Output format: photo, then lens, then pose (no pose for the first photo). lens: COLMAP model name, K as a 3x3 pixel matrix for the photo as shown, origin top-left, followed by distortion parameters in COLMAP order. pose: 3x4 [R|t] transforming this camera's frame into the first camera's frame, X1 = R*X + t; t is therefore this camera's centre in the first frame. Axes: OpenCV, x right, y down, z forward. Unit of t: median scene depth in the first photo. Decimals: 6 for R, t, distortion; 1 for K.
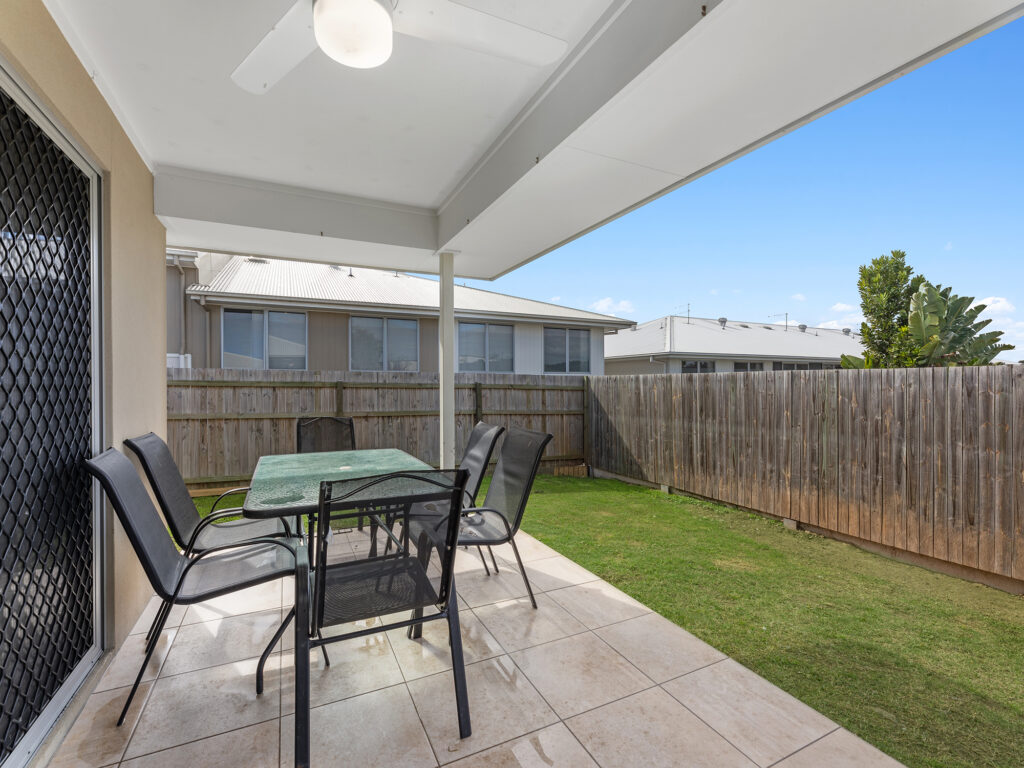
lens RADIAL K [[465.8, 0, 515.5], [0, 465.8, 382.7], [0, 0, 1]] dist [0.003333, -0.000576]
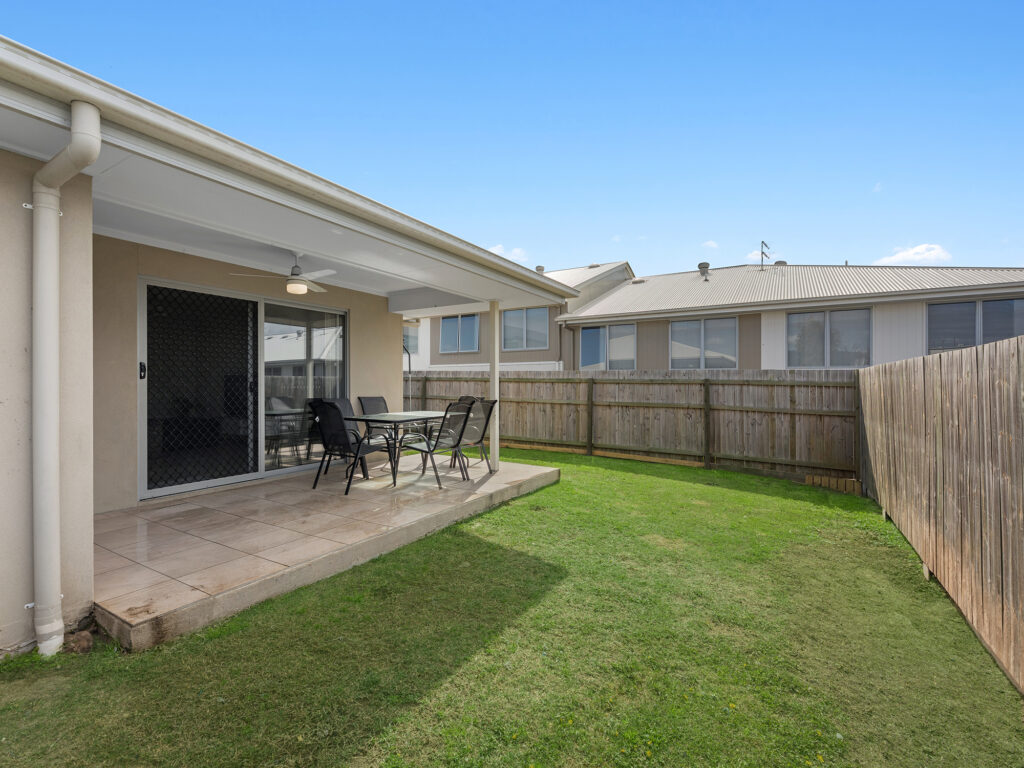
lens RADIAL K [[485.0, 0, 511.4], [0, 485.0, 377.9], [0, 0, 1]] dist [0.000064, 0.000467]
pose [[0.538628, -0.009228, -0.842493, 0.576331], [0.000501, 0.999943, -0.010632, 0.009388], [0.842544, 0.005304, 0.538602, 0.041523]]
